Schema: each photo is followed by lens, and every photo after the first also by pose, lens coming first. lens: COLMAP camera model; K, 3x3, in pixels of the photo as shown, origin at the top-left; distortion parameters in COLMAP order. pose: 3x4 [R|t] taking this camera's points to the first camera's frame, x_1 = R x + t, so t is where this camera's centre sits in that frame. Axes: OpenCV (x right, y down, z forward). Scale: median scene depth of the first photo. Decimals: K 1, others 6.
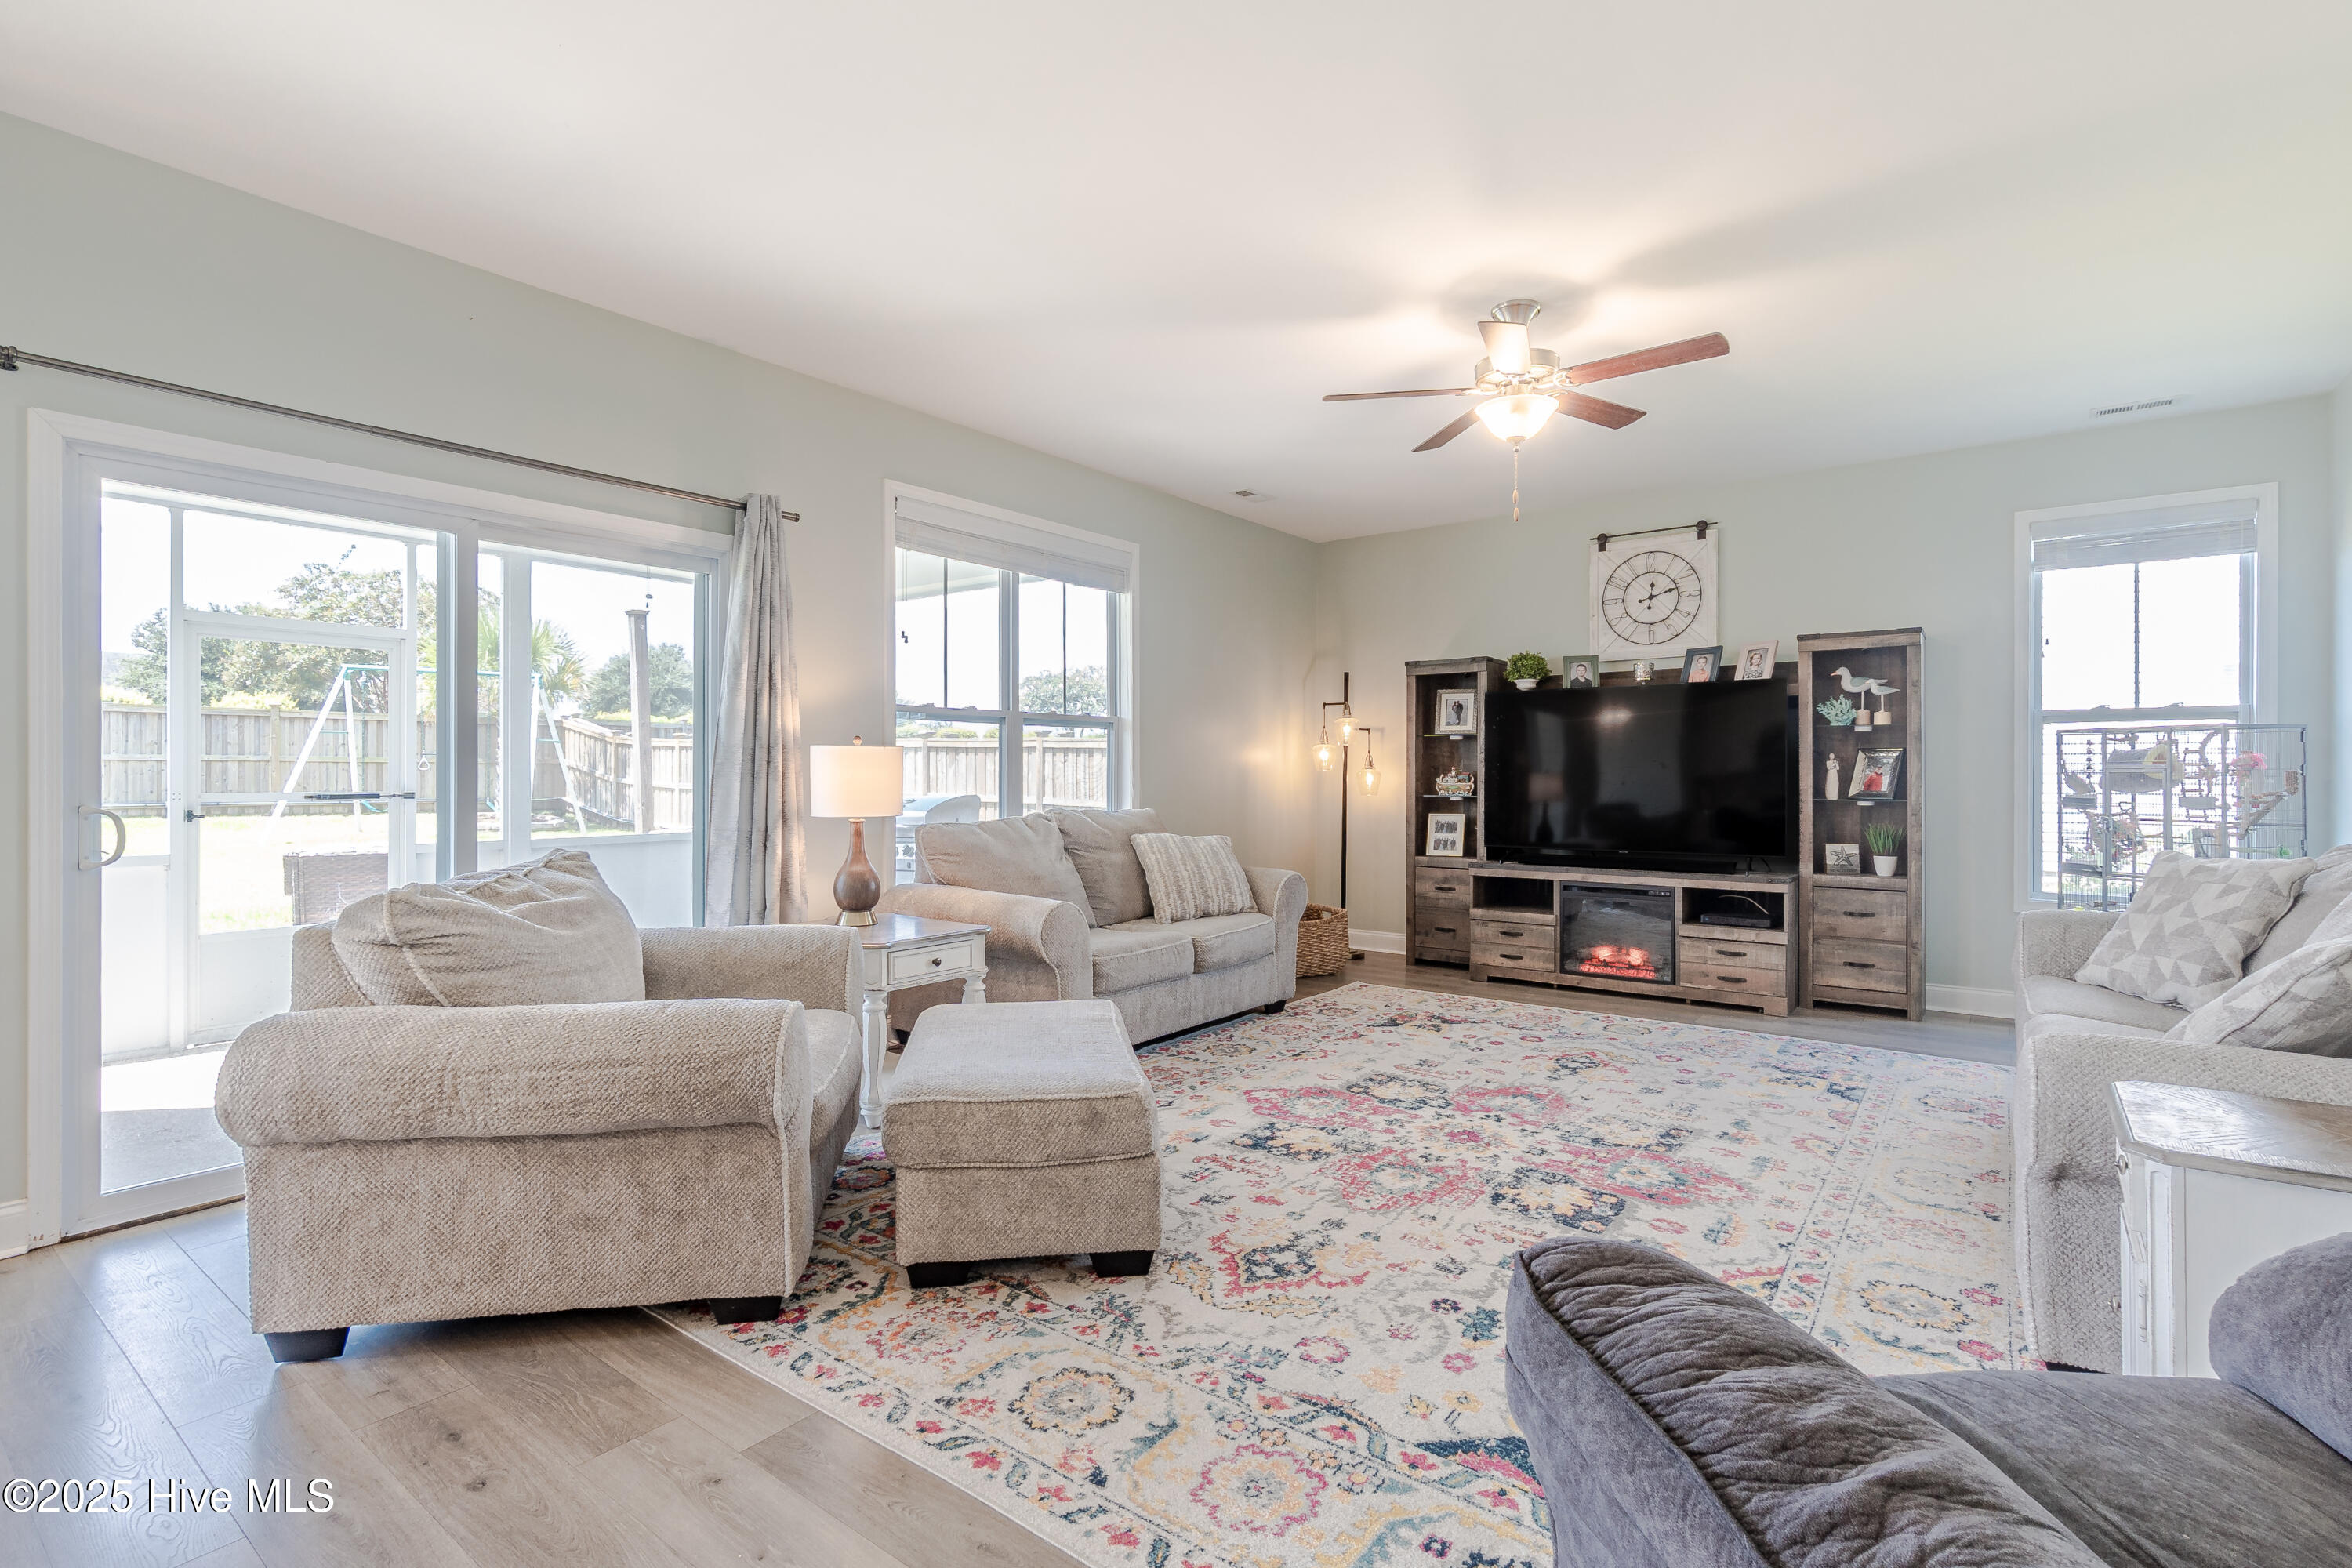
lens RADIAL K [[1095.1, 0, 1178.6], [0, 1095.1, 791.3], [0, 0, 1]] dist [-0.002707, -0.000071]
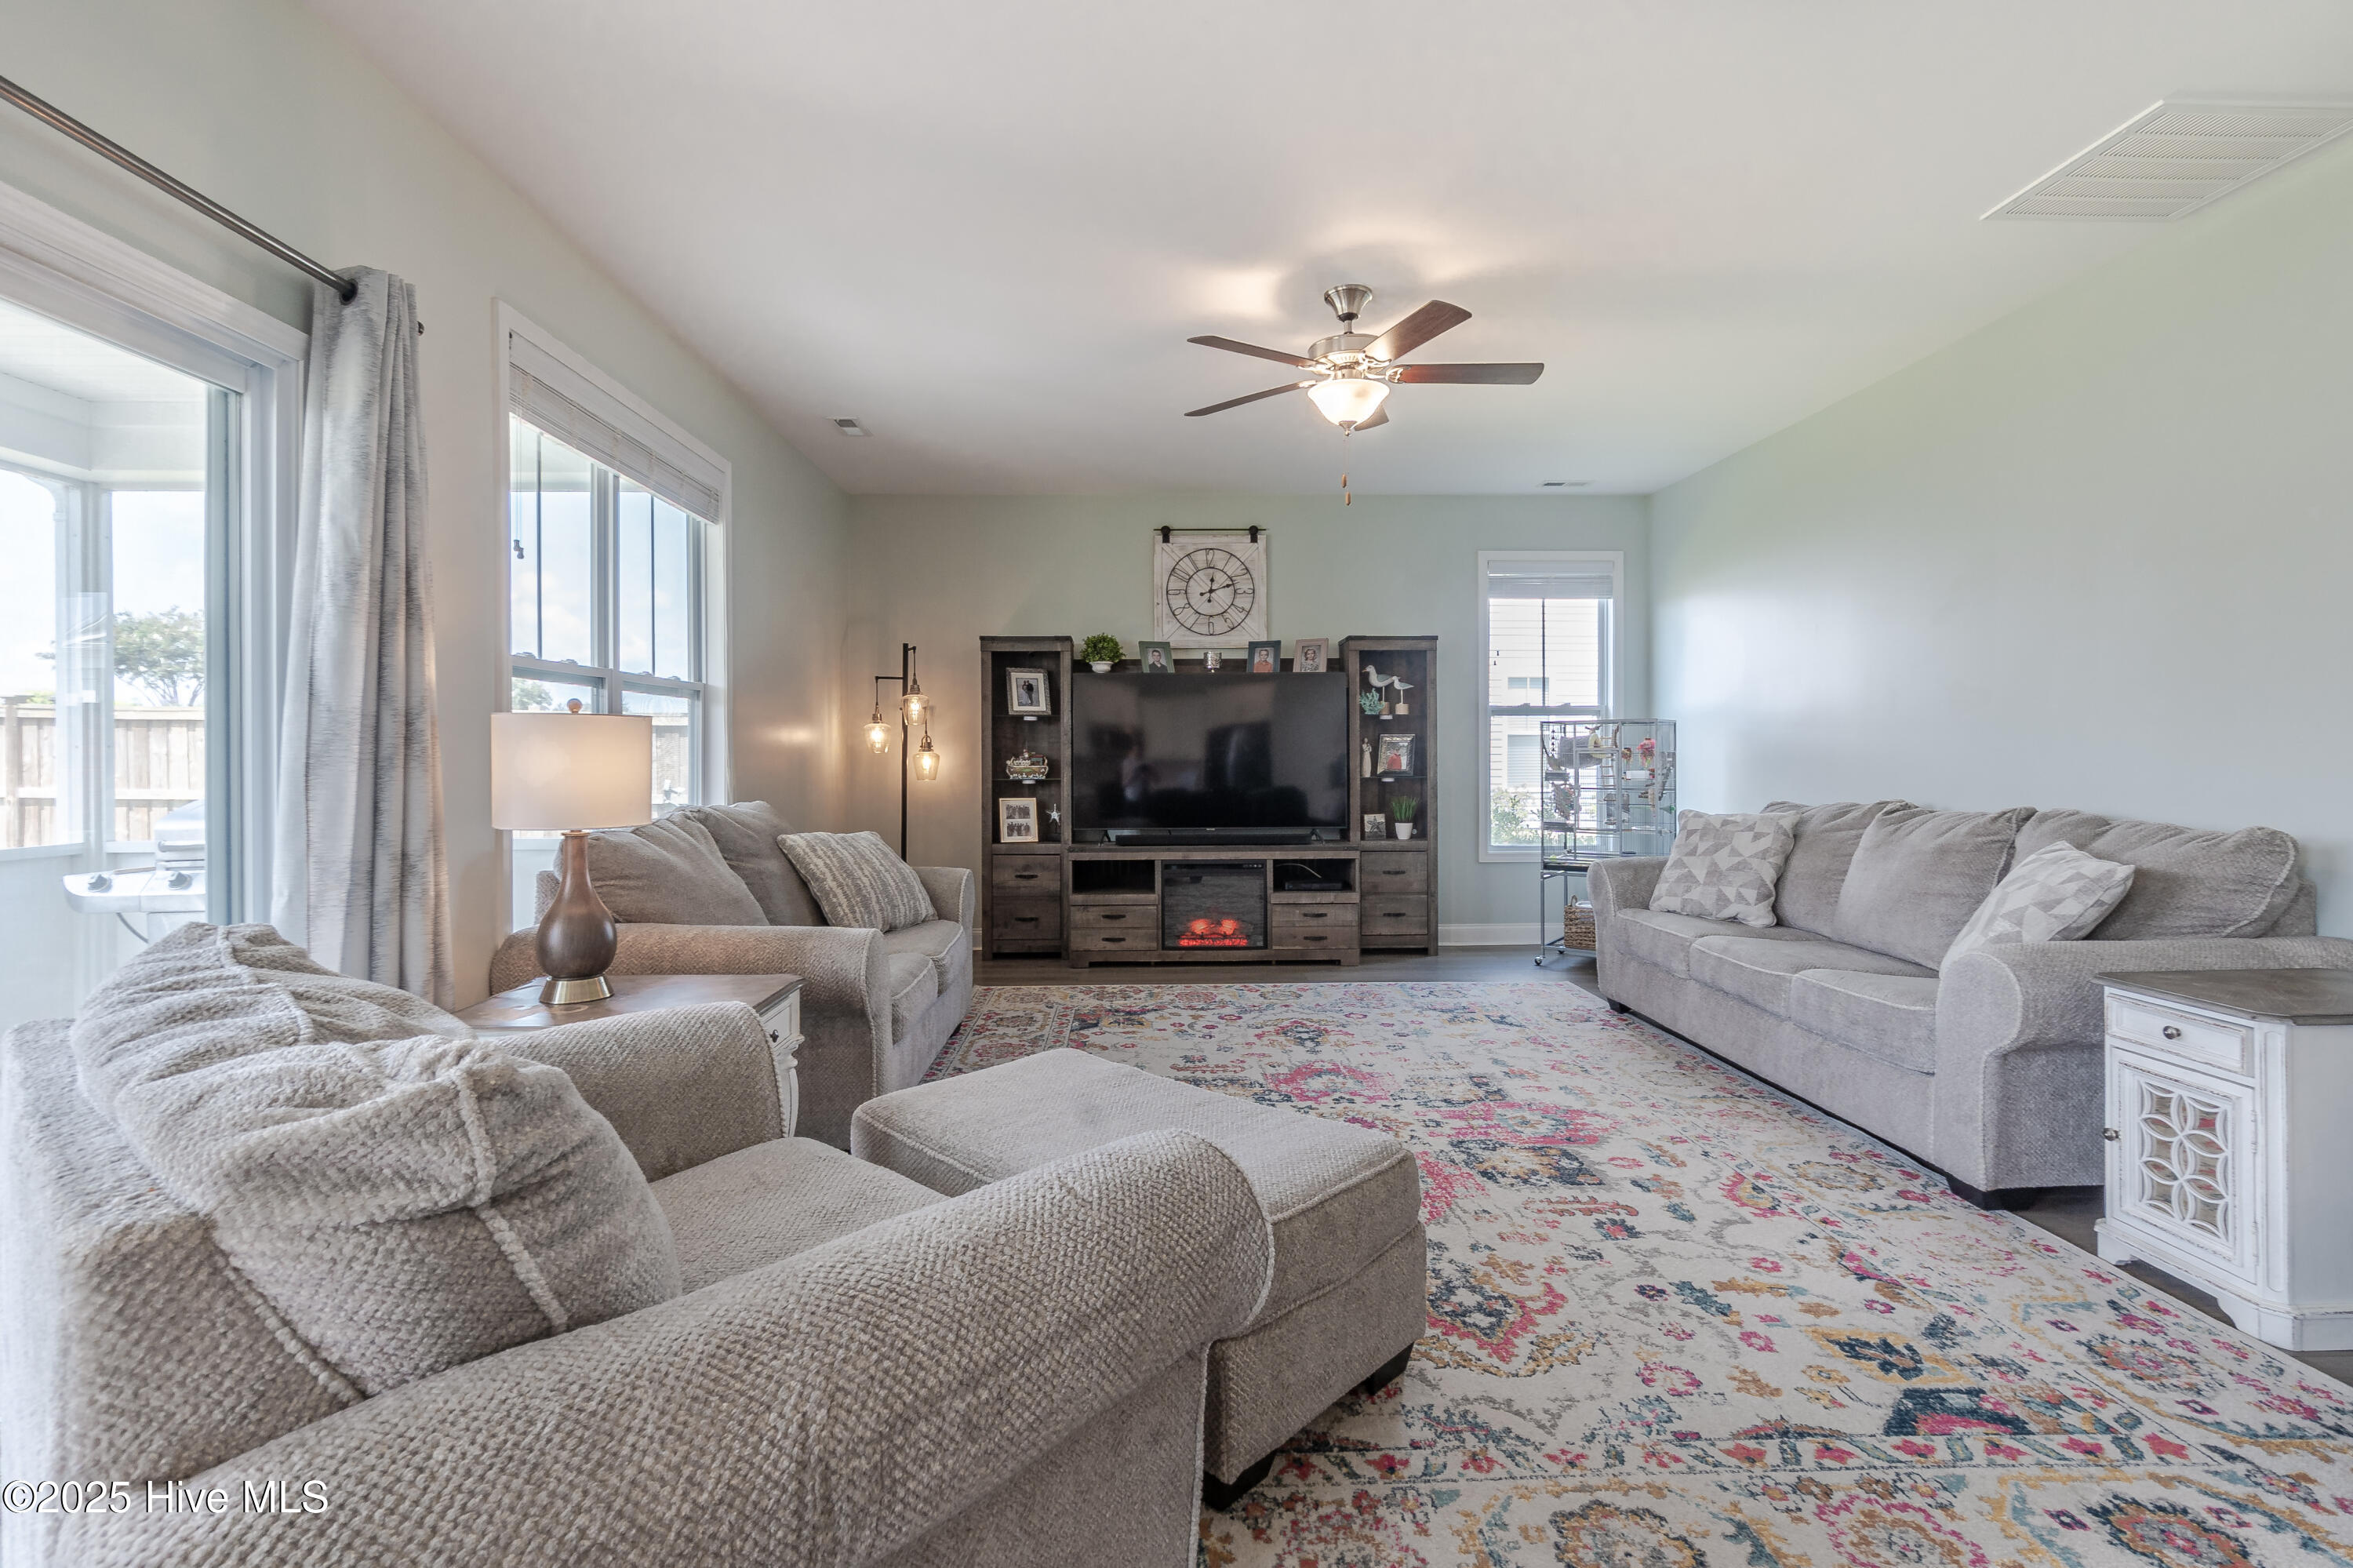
lens RADIAL K [[1088.7, 0, 1172.9], [0, 1088.7, 773.3], [0, 0, 1]] dist [-0.003846, 0.000760]
pose [[0.779121, -0.013253, 0.626734, -0.310373], [0.013115, 0.999902, 0.004840, -0.004848], [-0.626737, 0.004449, 0.779219, 0.220693]]
